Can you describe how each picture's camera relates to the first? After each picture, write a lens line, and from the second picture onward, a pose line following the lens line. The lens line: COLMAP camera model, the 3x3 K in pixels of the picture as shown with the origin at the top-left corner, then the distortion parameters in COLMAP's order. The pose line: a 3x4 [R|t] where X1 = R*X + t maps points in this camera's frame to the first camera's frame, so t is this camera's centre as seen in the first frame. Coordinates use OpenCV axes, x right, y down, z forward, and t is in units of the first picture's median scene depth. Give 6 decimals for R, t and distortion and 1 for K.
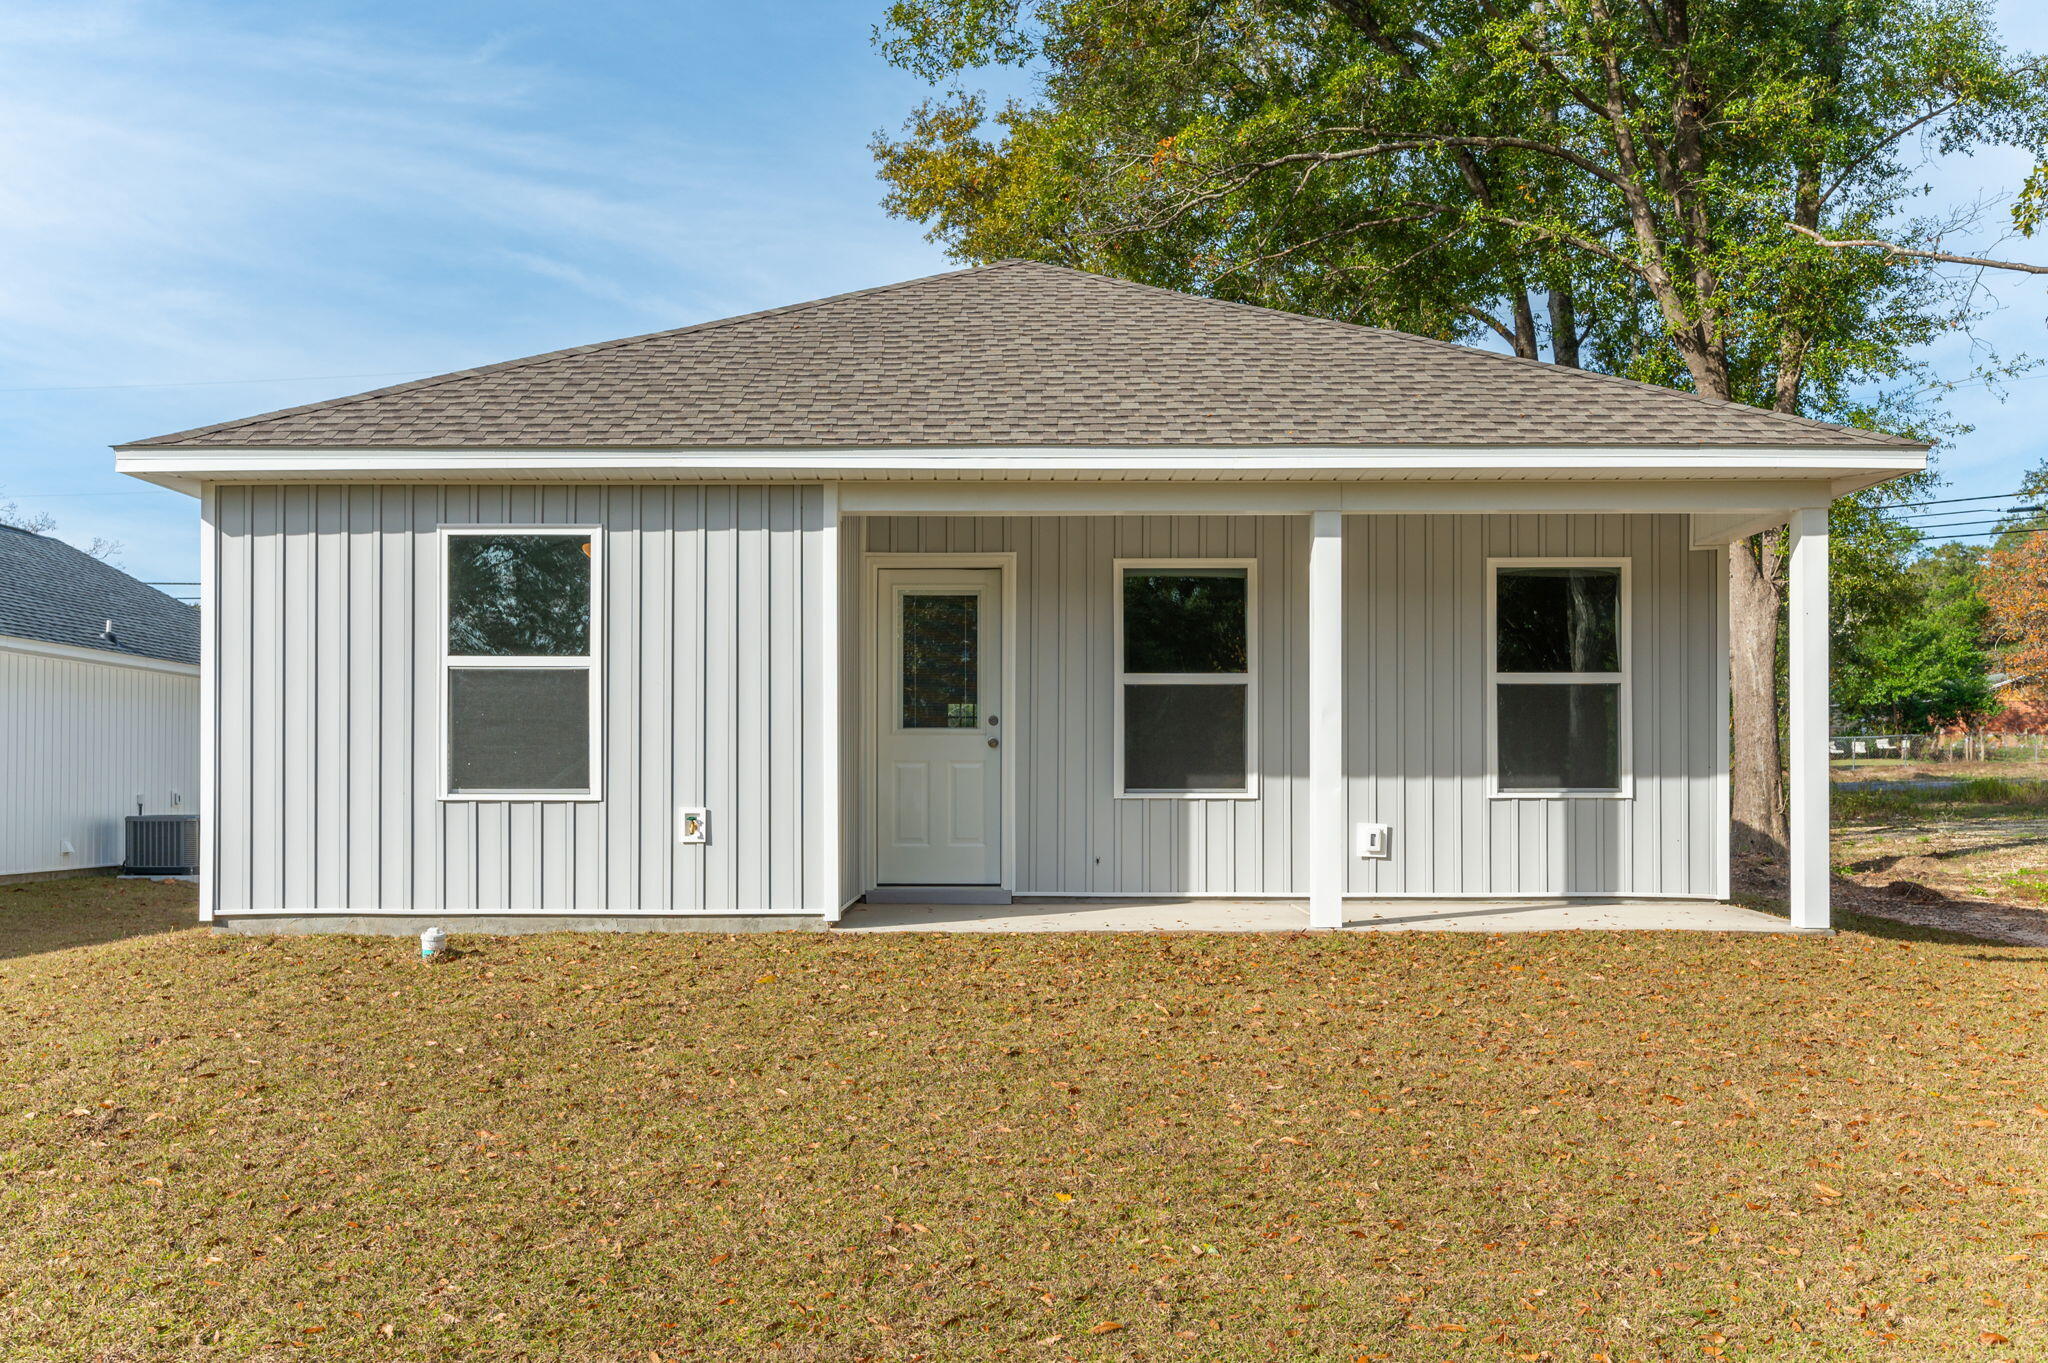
lens RADIAL K [[1804.2, 0, 1034.8], [0, 1804.2, 777.7], [0, 0, 1]] dist [0.000222, -0.007763]
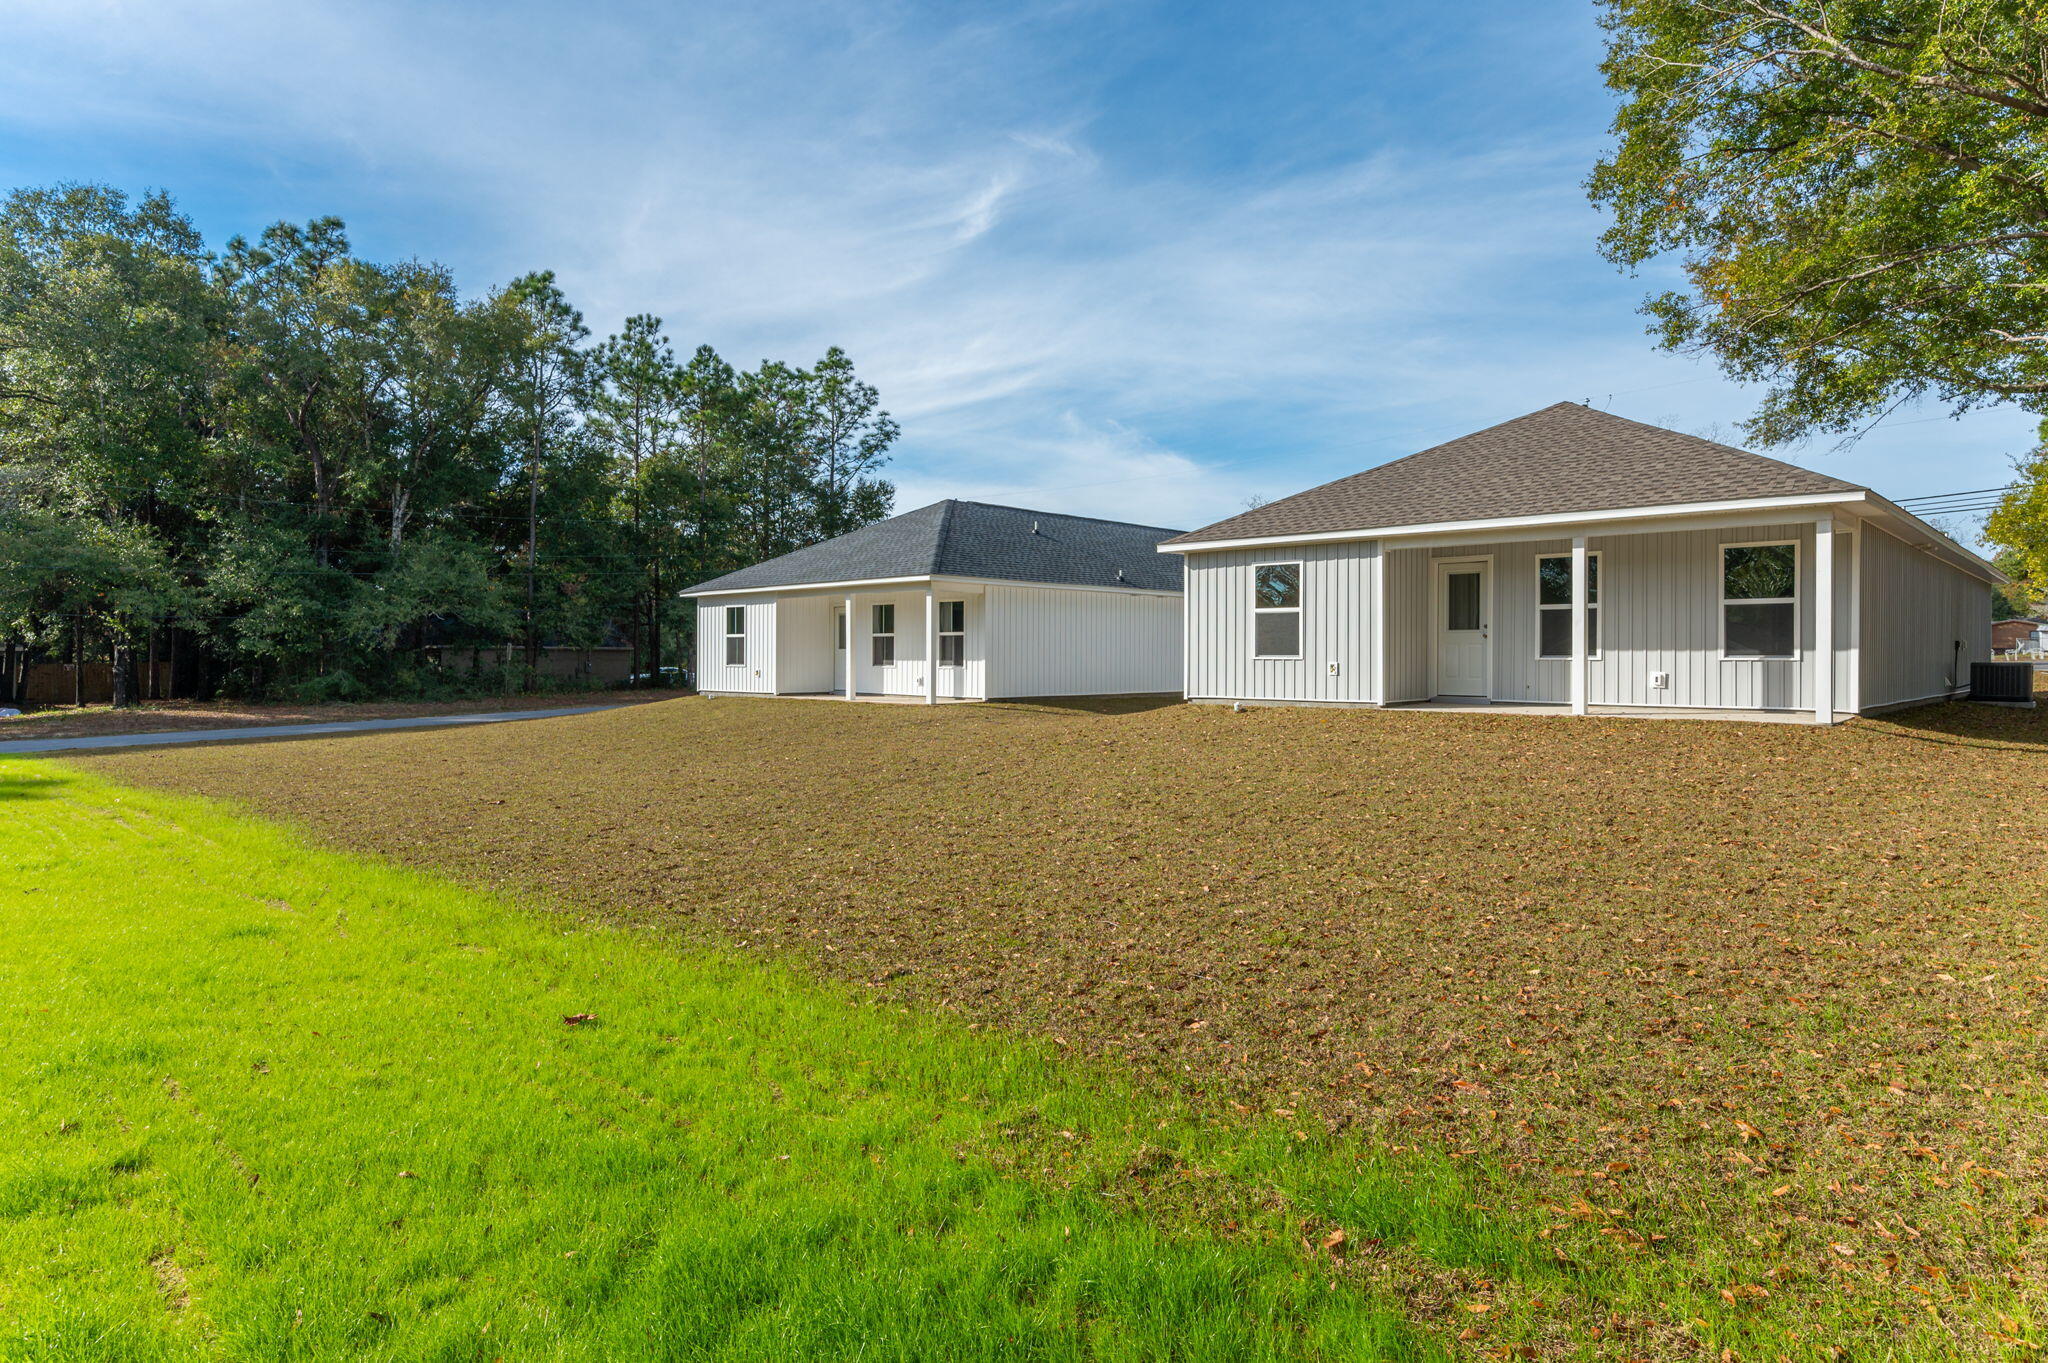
lens RADIAL K [[1232.0, 0, 1019.2], [0, 1232.0, 668.2], [0, 0, 1]] dist [0.007999, 0.000369]
pose [[0.723445, 0.007592, -0.690340, 0.738603], [0.001163, 0.999925, 0.012215, 0.002215], [0.690381, -0.009640, 0.723382, -0.656726]]
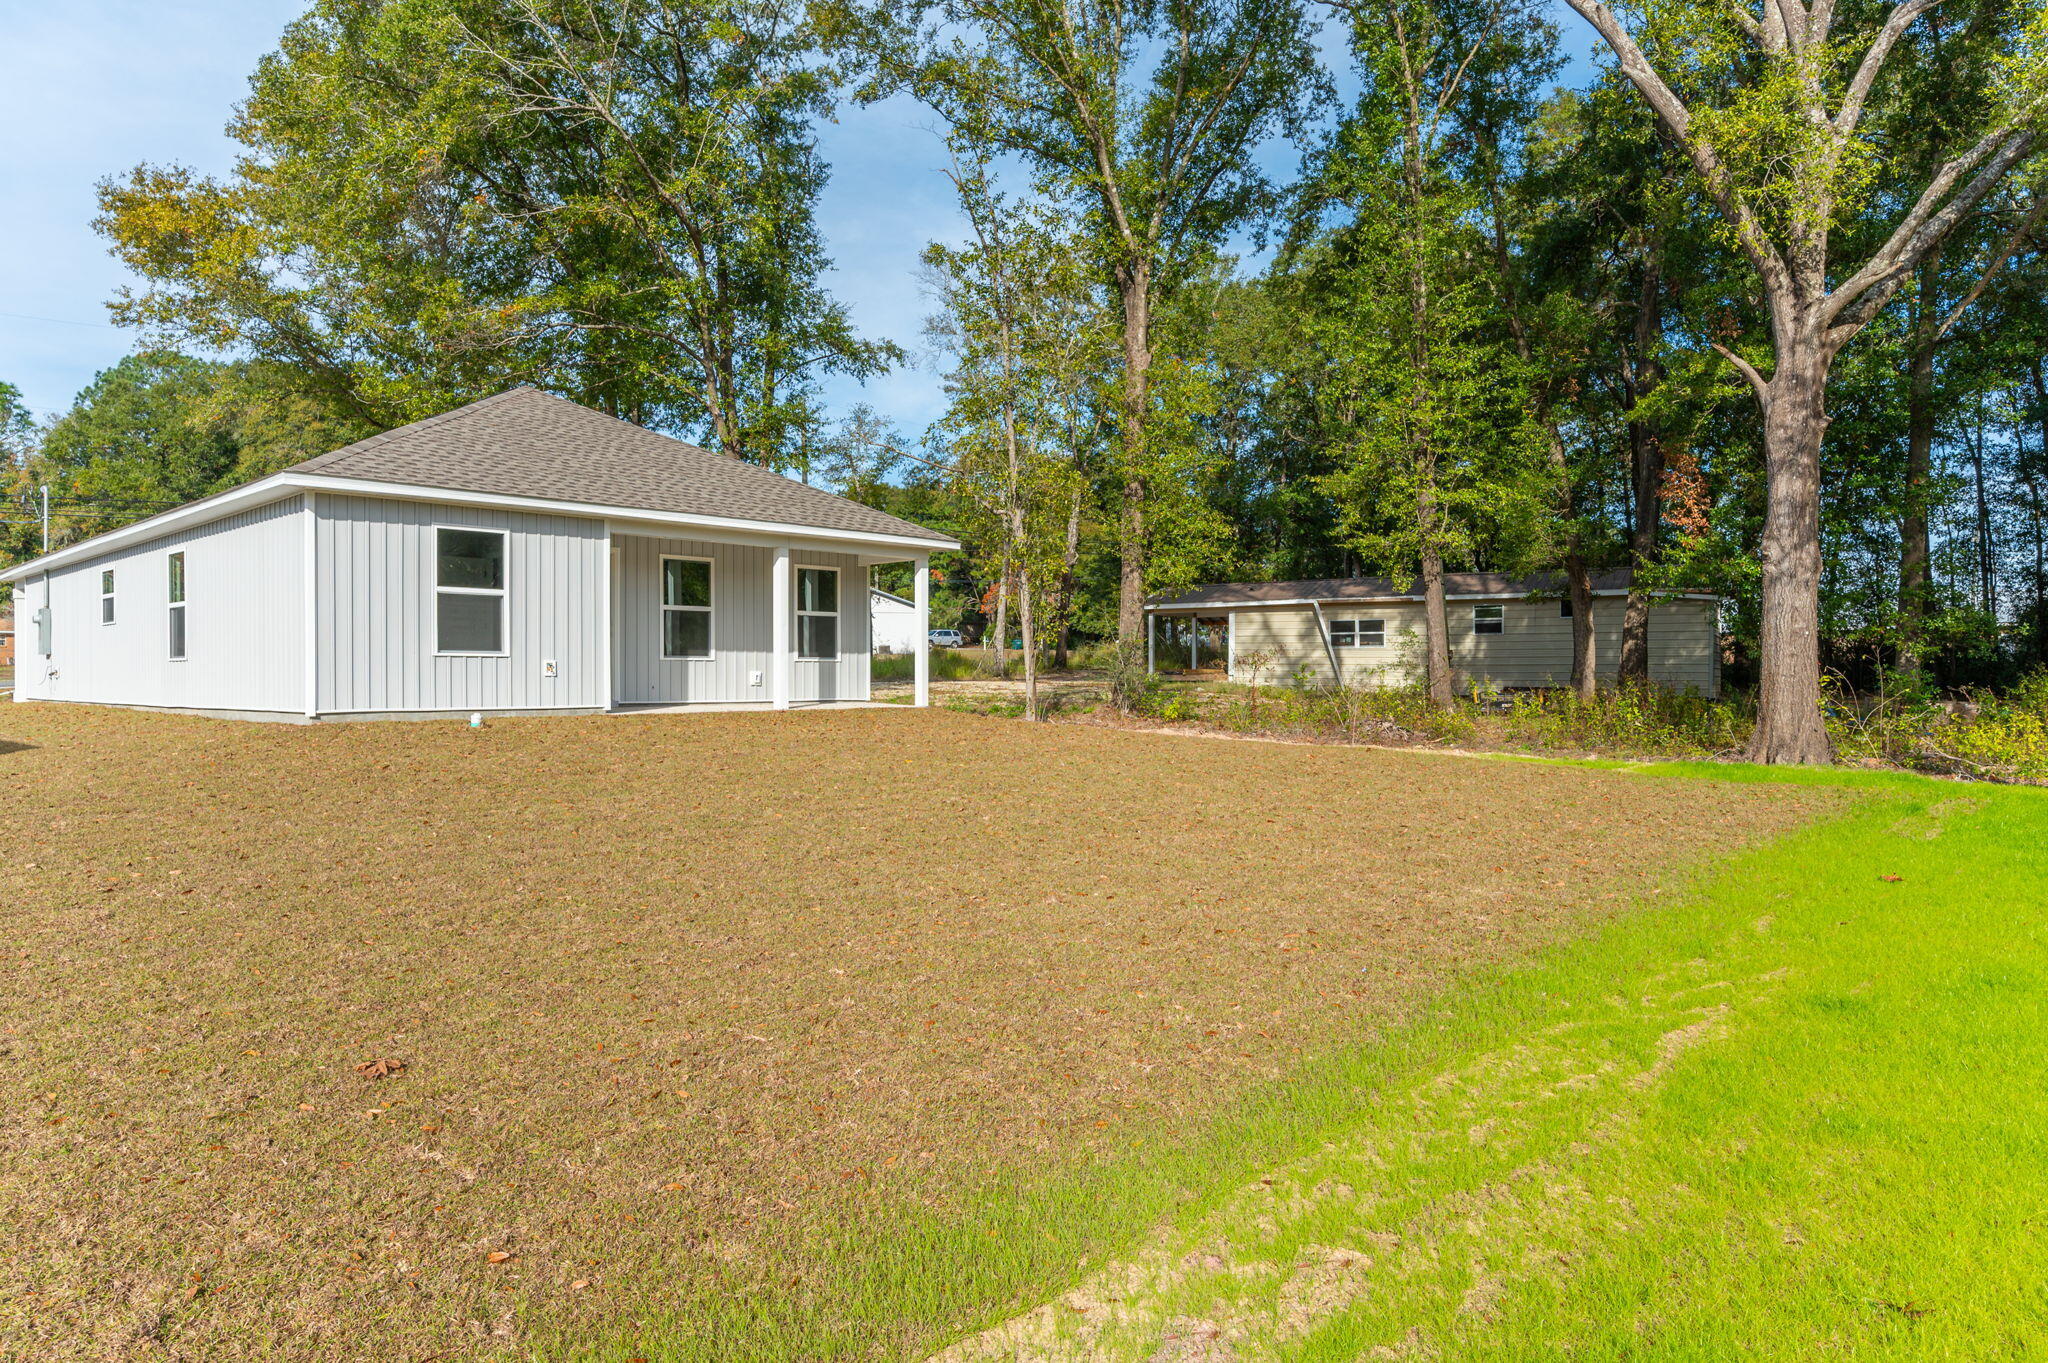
lens RADIAL K [[1269.9, 0, 1024.5], [0, 1269.9, 684.0], [0, 0, 1]] dist [-0.003460, -0.002354]
pose [[0.689458, -0.003683, 0.724316, -0.907941], [-0.007367, 0.999900, 0.012096, 0.022398], [-0.724288, -0.013676, 0.689362, -0.495668]]
